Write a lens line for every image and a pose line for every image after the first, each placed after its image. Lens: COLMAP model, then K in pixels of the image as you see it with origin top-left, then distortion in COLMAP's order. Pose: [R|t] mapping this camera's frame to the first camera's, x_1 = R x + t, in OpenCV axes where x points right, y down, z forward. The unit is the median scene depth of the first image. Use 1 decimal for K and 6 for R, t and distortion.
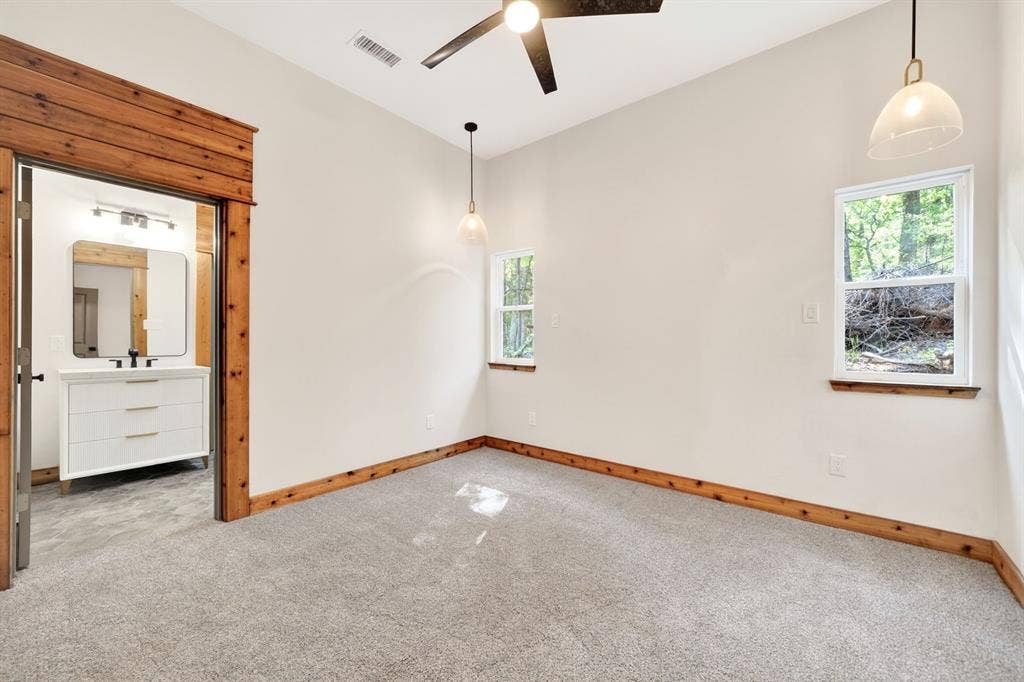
lens RADIAL K [[398.9, 0, 515.3], [0, 398.9, 341.3], [0, 0, 1]] dist [-0.010405, 0.002078]
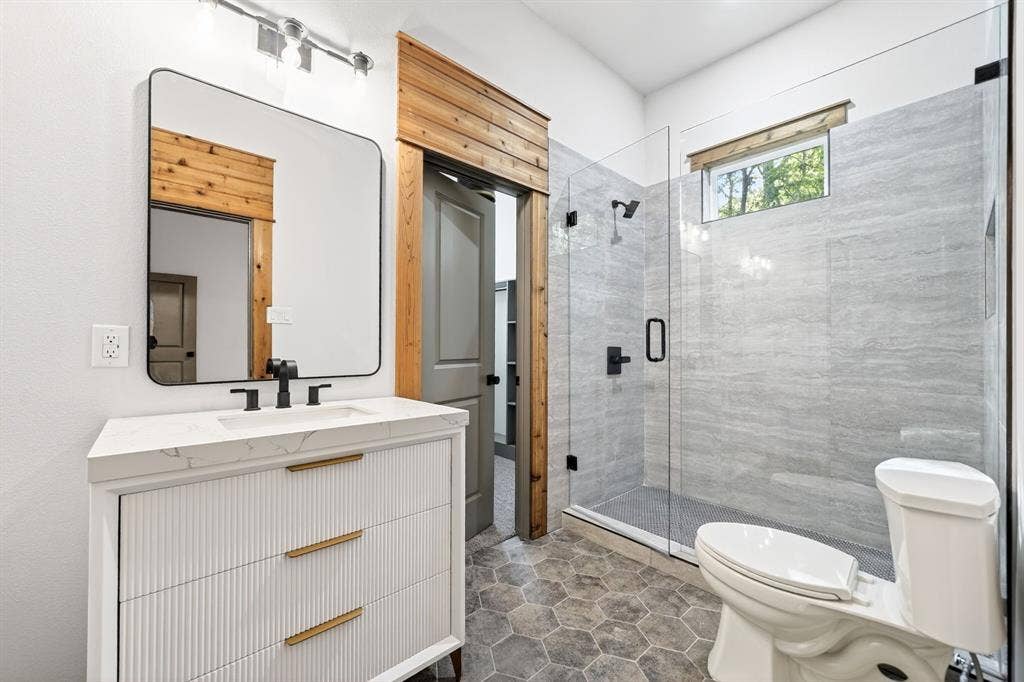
lens RADIAL K [[398.9, 0, 507.5], [0, 398.9, 339.6], [0, 0, 1]] dist [-0.010405, 0.002078]
pose [[0.989628, -0.004971, -0.143568, -0.659037], [0.003259, 0.999921, -0.012161, 0.003544], [0.143617, 0.011567, 0.989566, 0.613589]]
